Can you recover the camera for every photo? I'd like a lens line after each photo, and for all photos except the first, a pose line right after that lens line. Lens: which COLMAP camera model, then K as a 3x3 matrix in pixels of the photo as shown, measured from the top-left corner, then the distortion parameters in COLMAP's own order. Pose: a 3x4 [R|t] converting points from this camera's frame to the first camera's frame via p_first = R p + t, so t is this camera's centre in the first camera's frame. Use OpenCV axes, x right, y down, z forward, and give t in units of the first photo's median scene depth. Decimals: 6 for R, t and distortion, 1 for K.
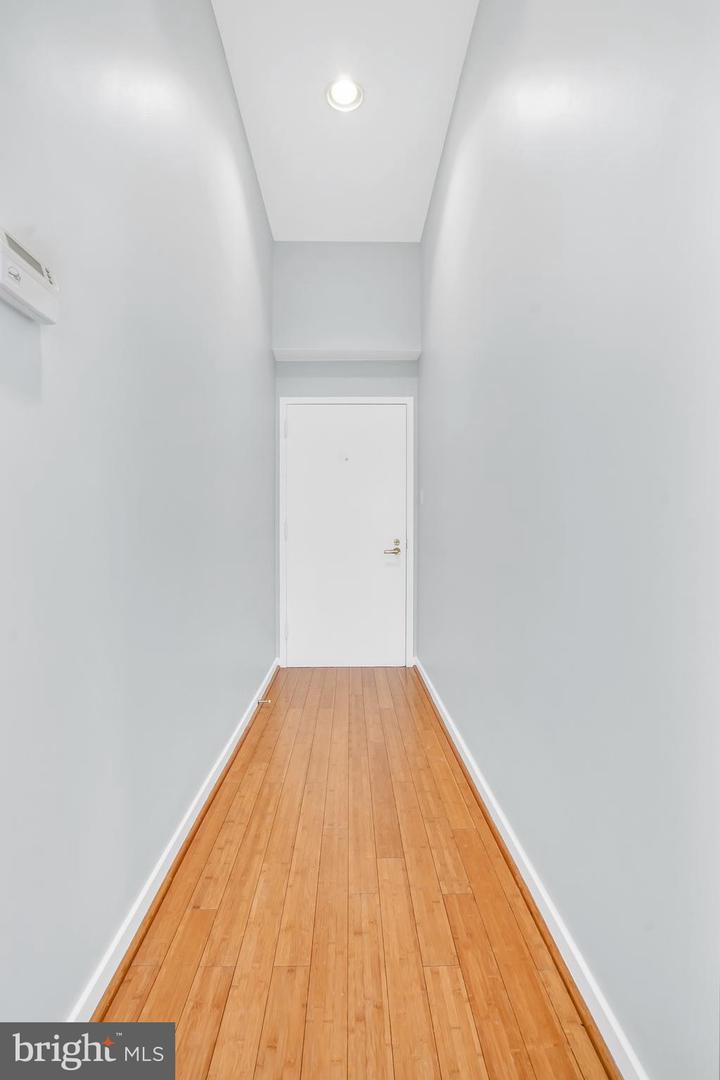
lens RADIAL K [[673.1, 0, 360.0], [0, 673.1, 540.0], [0, 0, 1]] dist [-0.000963, 0.000512]
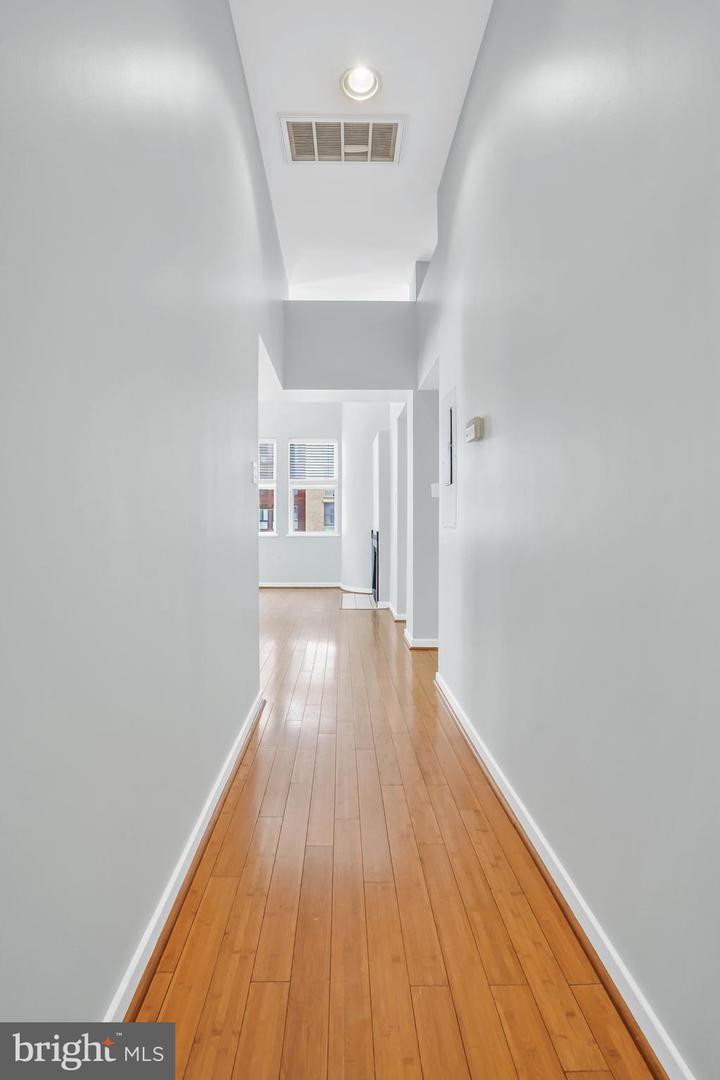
lens RADIAL K [[673.1, 0, 360.0], [0, 673.1, 540.0], [0, 0, 1]] dist [-0.000963, 0.000512]
pose [[-0.999945, 0.000299, -0.010504, -0.003983], [-0.000095, 0.999294, 0.037560, -0.020036], [0.010508, 0.037559, -0.999239, 1.750552]]
